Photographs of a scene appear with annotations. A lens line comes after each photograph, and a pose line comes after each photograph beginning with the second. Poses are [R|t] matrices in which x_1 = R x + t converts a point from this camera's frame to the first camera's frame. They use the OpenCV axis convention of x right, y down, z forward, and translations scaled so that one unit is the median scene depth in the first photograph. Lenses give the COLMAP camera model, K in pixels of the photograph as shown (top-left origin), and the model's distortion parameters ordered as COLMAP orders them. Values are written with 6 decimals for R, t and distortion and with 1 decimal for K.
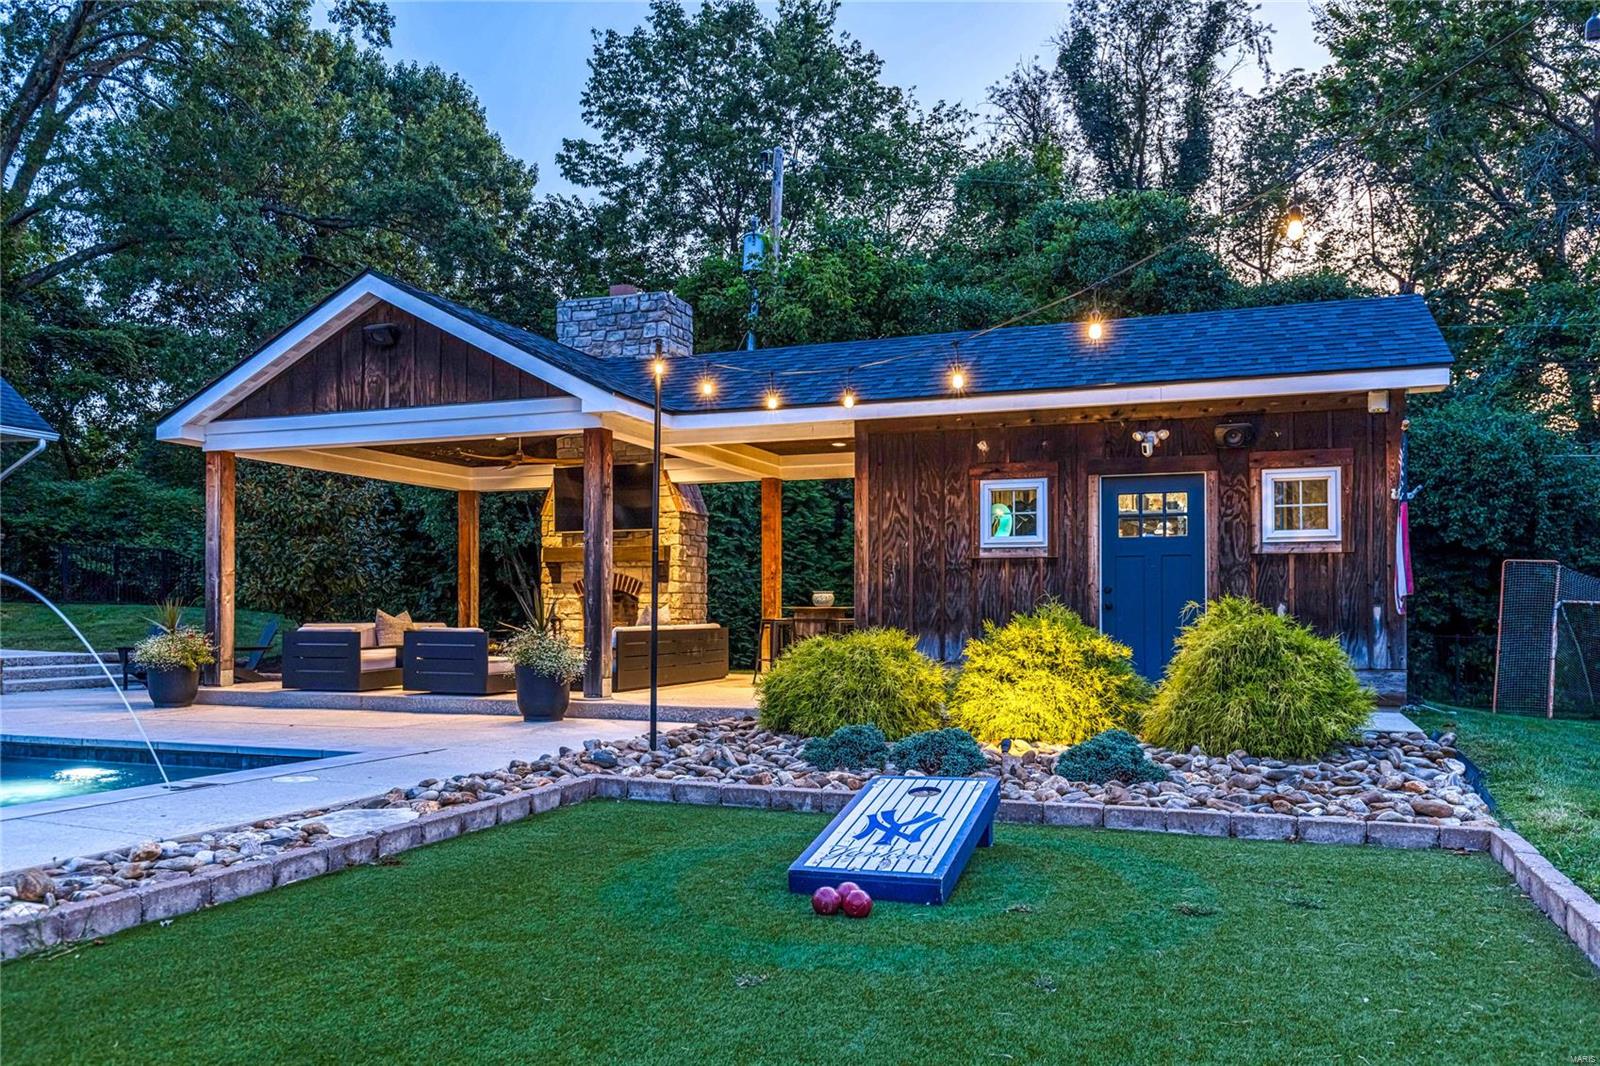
lens RADIAL K [[1211.8, 0, 803.0], [0, 1211.8, 597.5], [0, 0, 1]] dist [0.003073, -0.000920]
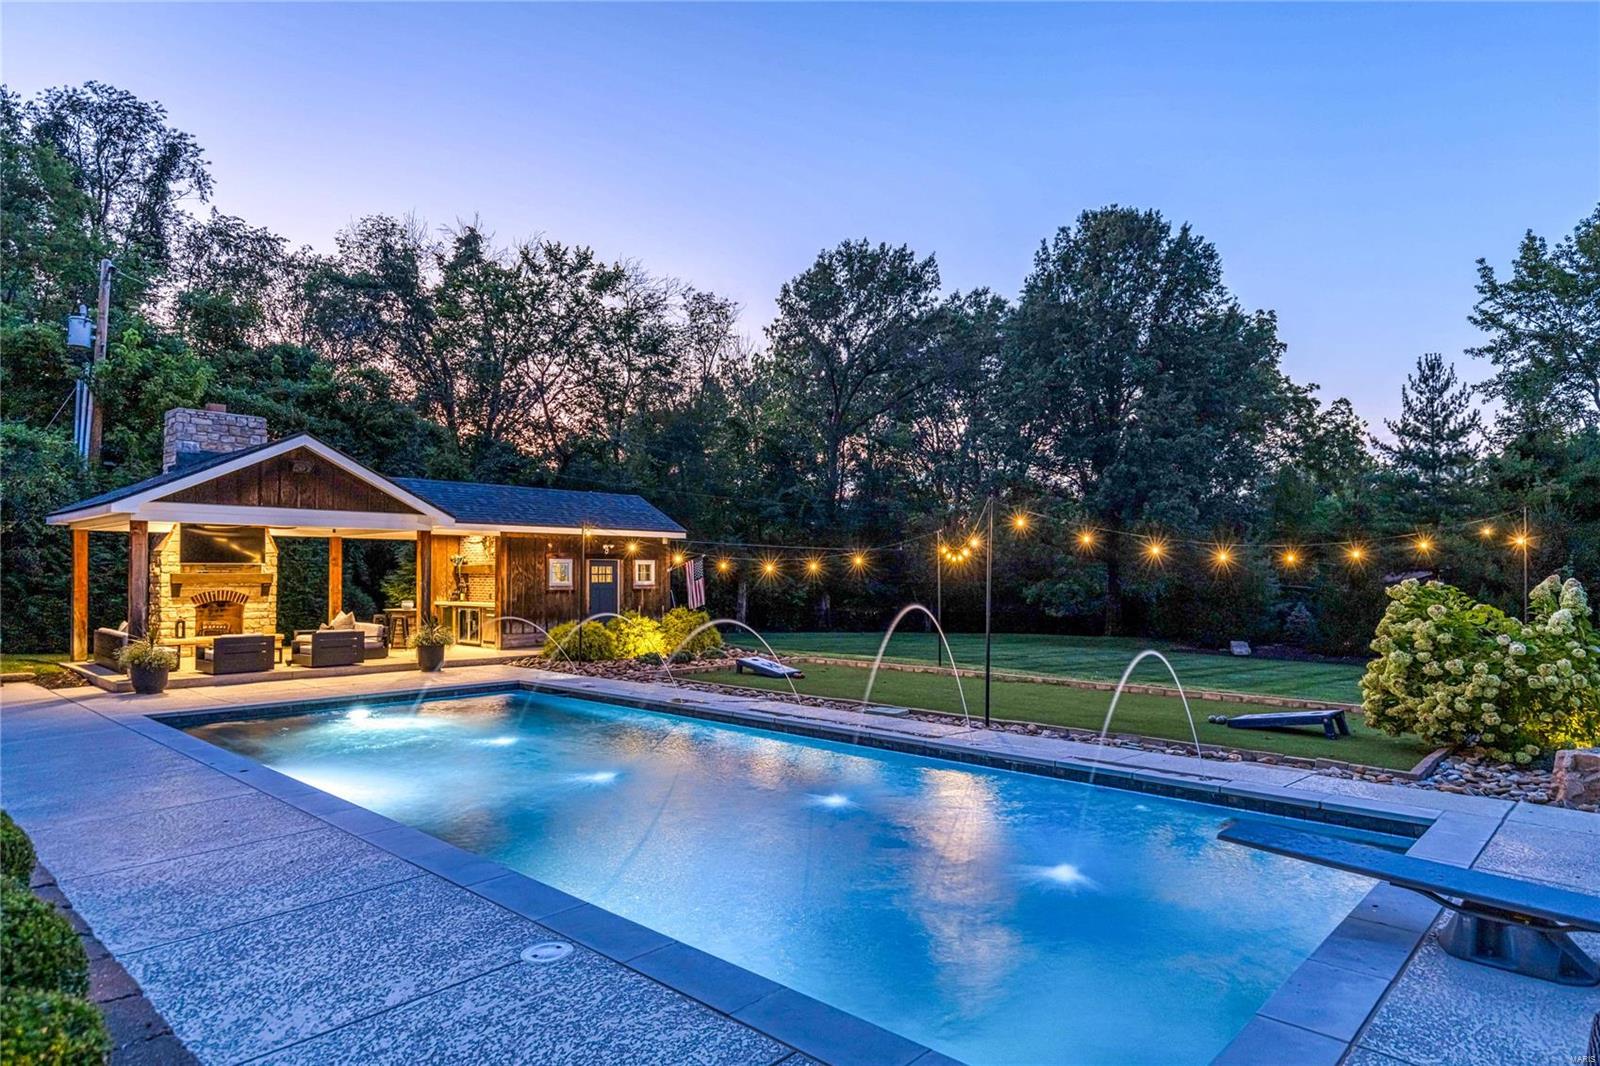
lens RADIAL K [[924.0, 0, 802.8], [0, 924.0, 568.0], [0, 0, 1]] dist [0.003835, 0.001060]
pose [[0.375590, 0.005052, 0.926772, -1.303740], [-0.010758, 0.999942, -0.001091, -0.074196], [-0.926723, -0.009560, 0.375623, -0.186335]]
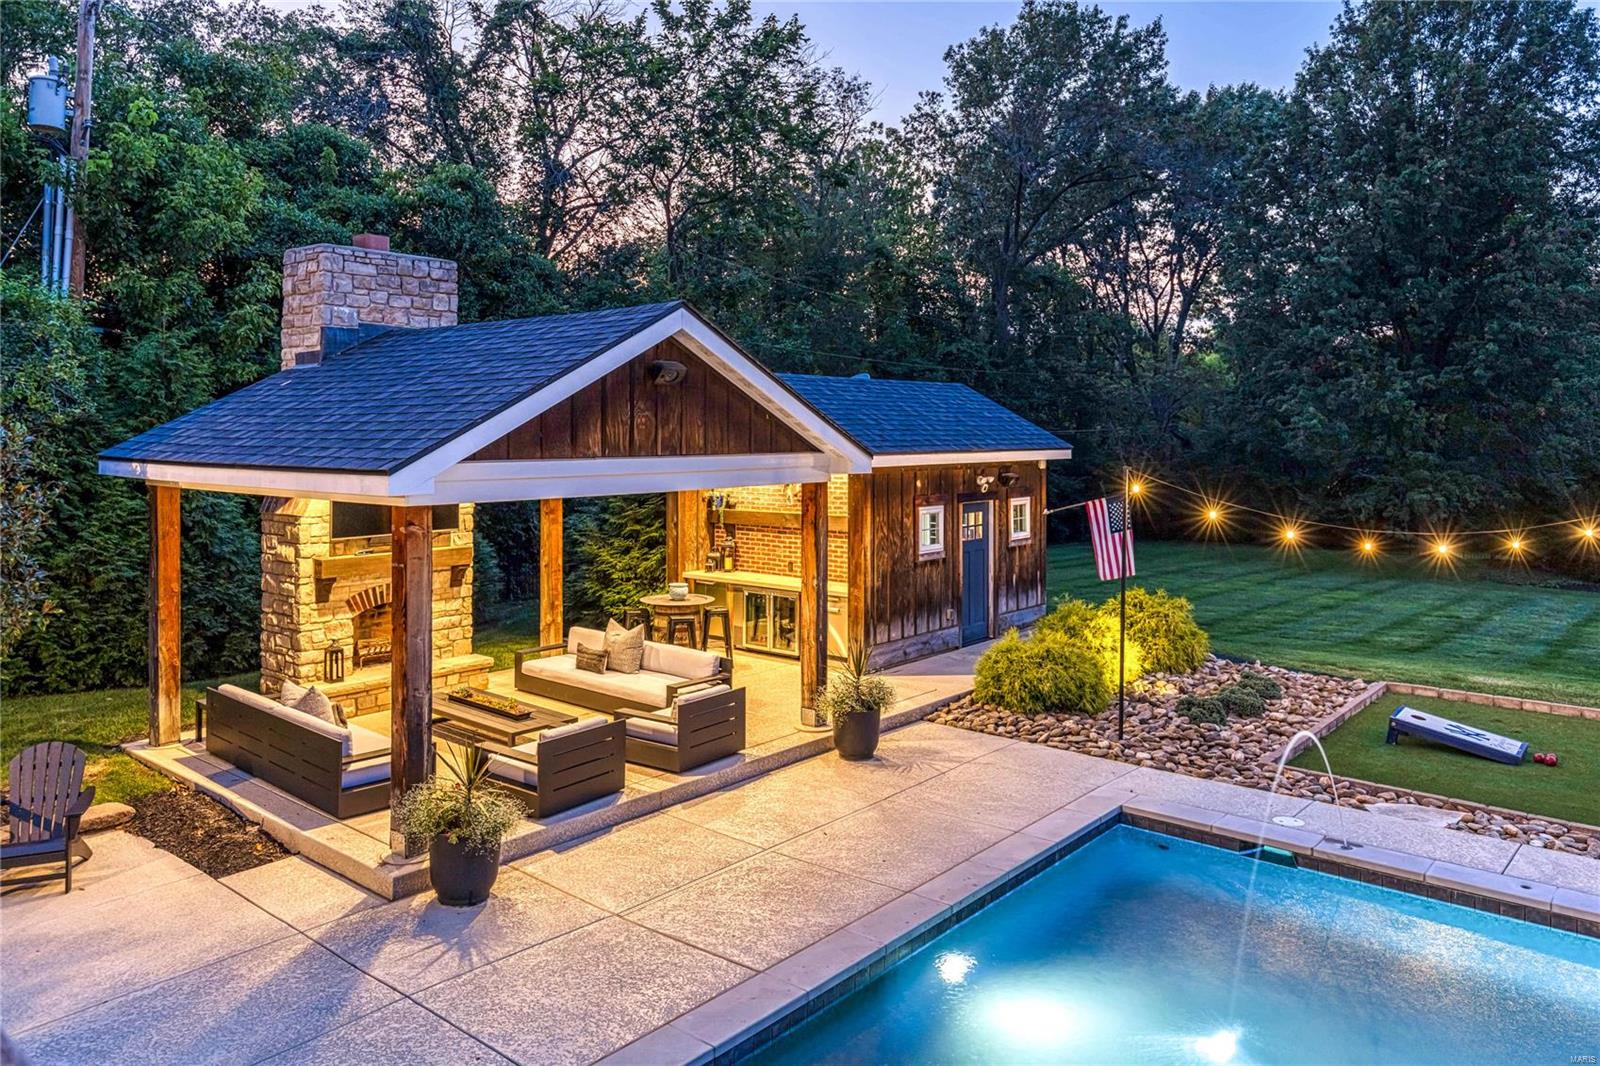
lens RADIAL K [[1131.5, 0, 800.4], [0, 1131.5, 431.3], [0, 0, 1]] dist [-0.004063, 0.003373]
pose [[0.330708, -0.004428, 0.943723, -1.068795], [-0.013475, 0.999865, 0.009413, -0.180812], [-0.943637, -0.015829, 0.330603, 0.628140]]
